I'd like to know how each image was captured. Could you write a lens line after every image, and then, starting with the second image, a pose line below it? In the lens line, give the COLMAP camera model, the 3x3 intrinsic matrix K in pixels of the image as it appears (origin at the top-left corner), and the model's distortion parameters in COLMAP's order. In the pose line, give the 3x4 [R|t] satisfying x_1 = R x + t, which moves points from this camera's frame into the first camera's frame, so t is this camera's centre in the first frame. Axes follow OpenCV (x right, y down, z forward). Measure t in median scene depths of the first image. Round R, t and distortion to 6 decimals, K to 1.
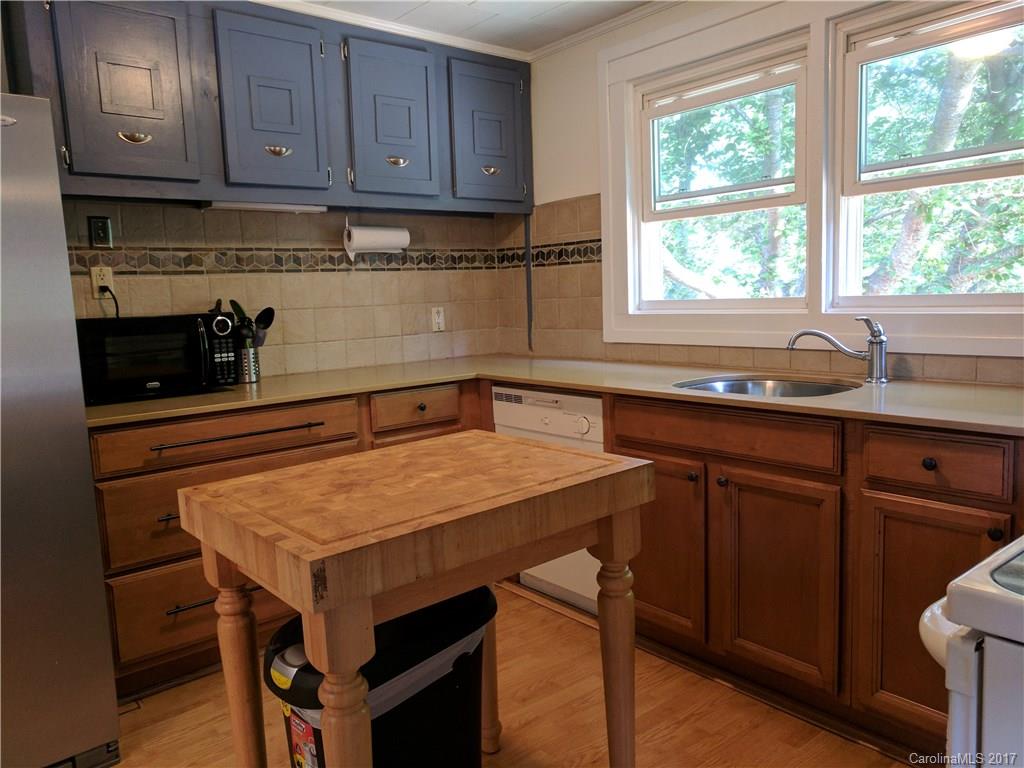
lens RADIAL K [[765.7, 0, 517.8], [0, 765.7, 381.9], [0, 0, 1]] dist [0.021288, -0.014563]
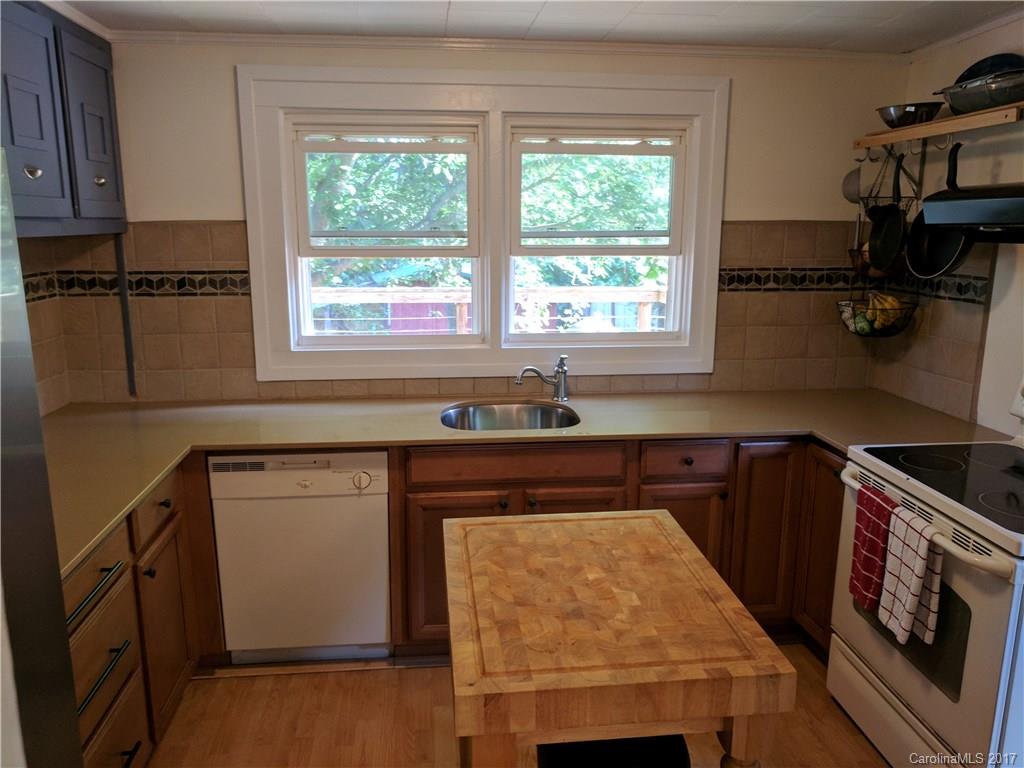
lens RADIAL K [[765.7, 0, 515.0], [0, 765.7, 382.3], [0, 0, 1]] dist [0.021288, -0.014563]
pose [[0.552942, -0.134524, 0.822288, -0.489490], [0.072716, 0.990906, 0.113212, -0.135229], [-0.830041, -0.002806, 0.557696, 0.220848]]
